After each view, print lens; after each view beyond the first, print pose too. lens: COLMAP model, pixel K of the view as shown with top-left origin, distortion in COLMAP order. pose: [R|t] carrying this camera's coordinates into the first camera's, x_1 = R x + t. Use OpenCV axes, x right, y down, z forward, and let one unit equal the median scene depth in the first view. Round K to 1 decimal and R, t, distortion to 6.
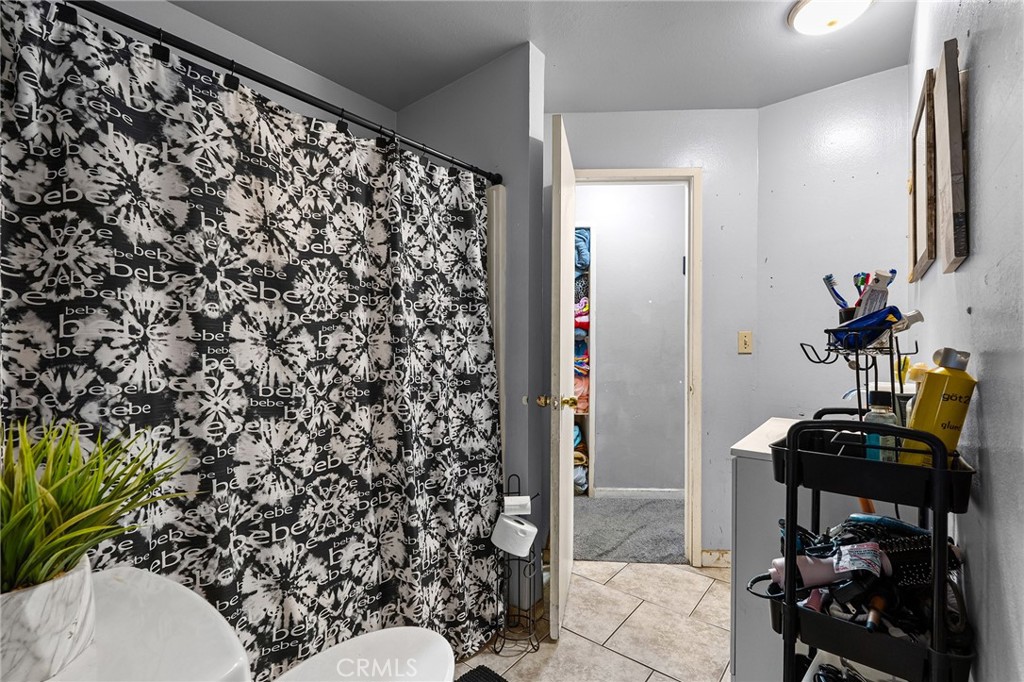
lens RADIAL K [[451.0, 0, 512.0], [0, 451.0, 341.0], [0, 0, 1]] dist [-0.001328, -0.000299]
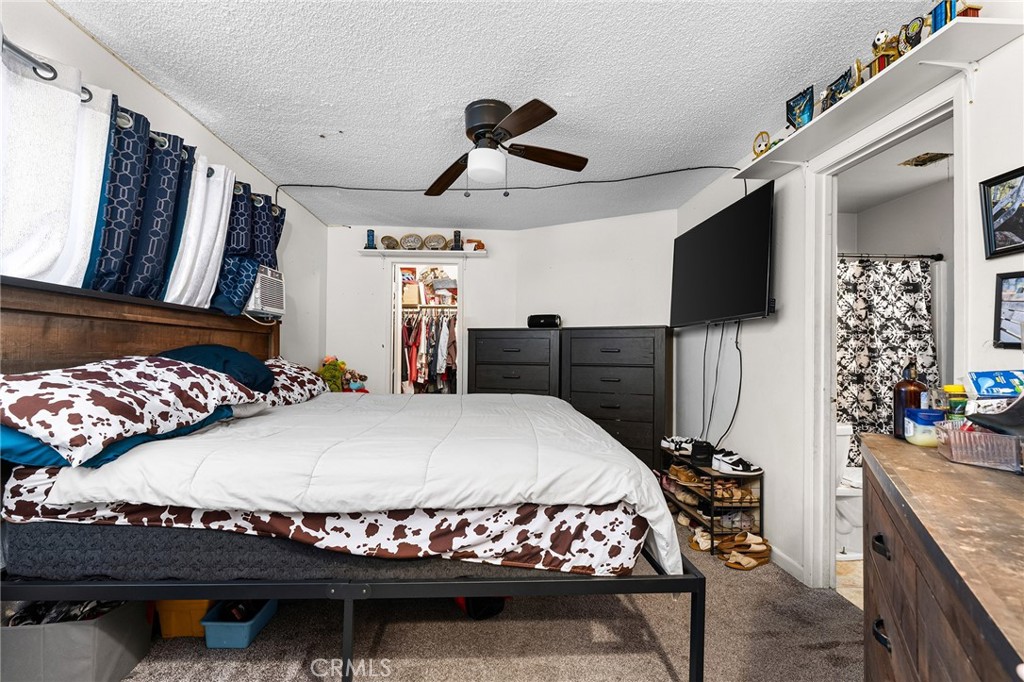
lens RADIAL K [[451.0, 0, 512.0], [0, 451.0, 341.0], [0, 0, 1]] dist [-0.001328, -0.000299]
pose [[0.677007, -0.004705, -0.735961, 0.148128], [0.000621, 0.999983, -0.005822, -0.050483], [0.735976, 0.003484, 0.676998, -1.563290]]
